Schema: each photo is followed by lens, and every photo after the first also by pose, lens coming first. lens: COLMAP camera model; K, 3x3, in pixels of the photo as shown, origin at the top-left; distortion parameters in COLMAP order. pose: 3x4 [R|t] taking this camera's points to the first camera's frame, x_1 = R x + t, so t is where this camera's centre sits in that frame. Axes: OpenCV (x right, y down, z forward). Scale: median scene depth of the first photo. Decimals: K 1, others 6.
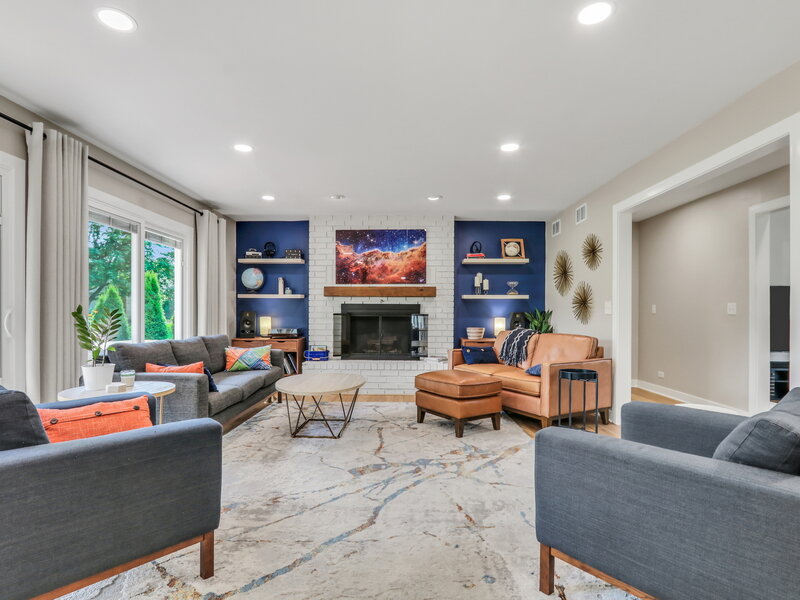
lens RADIAL K [[421.8, 0, 397.7], [0, 421.8, 315.0], [0, 0, 1]] dist [-0.011878, -0.000083]
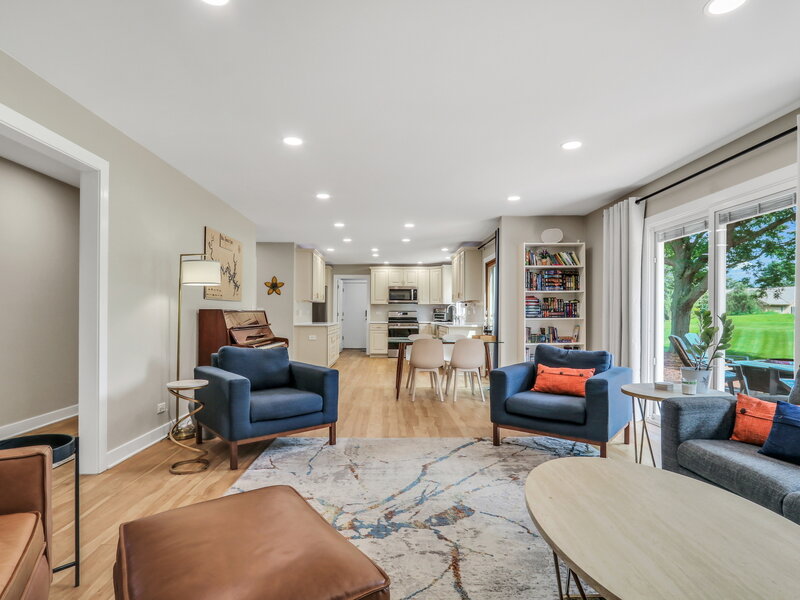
lens RADIAL K [[421.8, 0, 387.1], [0, 421.8, 311.8], [0, 0, 1]] dist [-0.011878, -0.000083]
pose [[-0.999827, -0.004466, -0.018043, 0.032579], [-0.004520, 0.999985, 0.002957, -0.007832], [0.018030, 0.003038, -0.999833, 0.869524]]
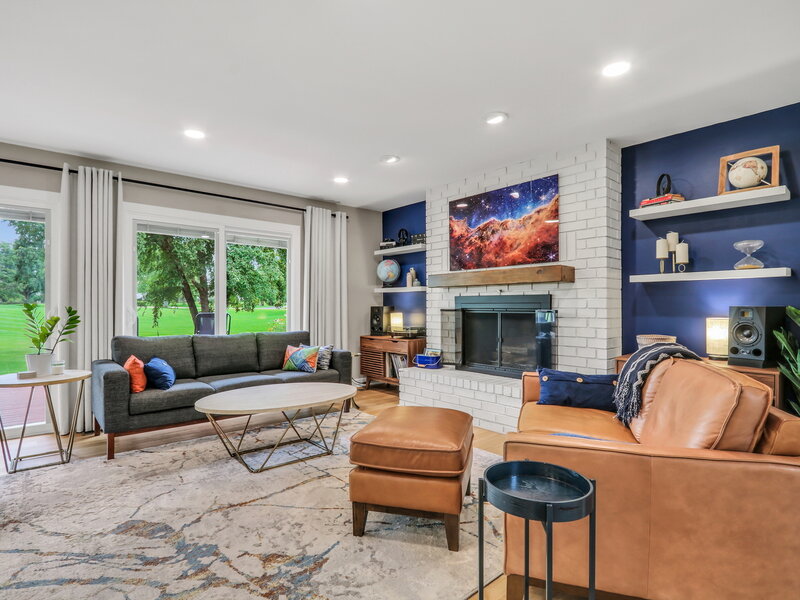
lens RADIAL K [[421.8, 0, 398.5], [0, 421.8, 305.7], [0, 0, 1]] dist [-0.011878, -0.000083]
pose [[0.674085, -0.005887, -0.738630, 0.363689], [-0.001725, 0.999953, -0.009544, -0.002597], [0.738651, 0.007708, 0.674043, 0.409400]]
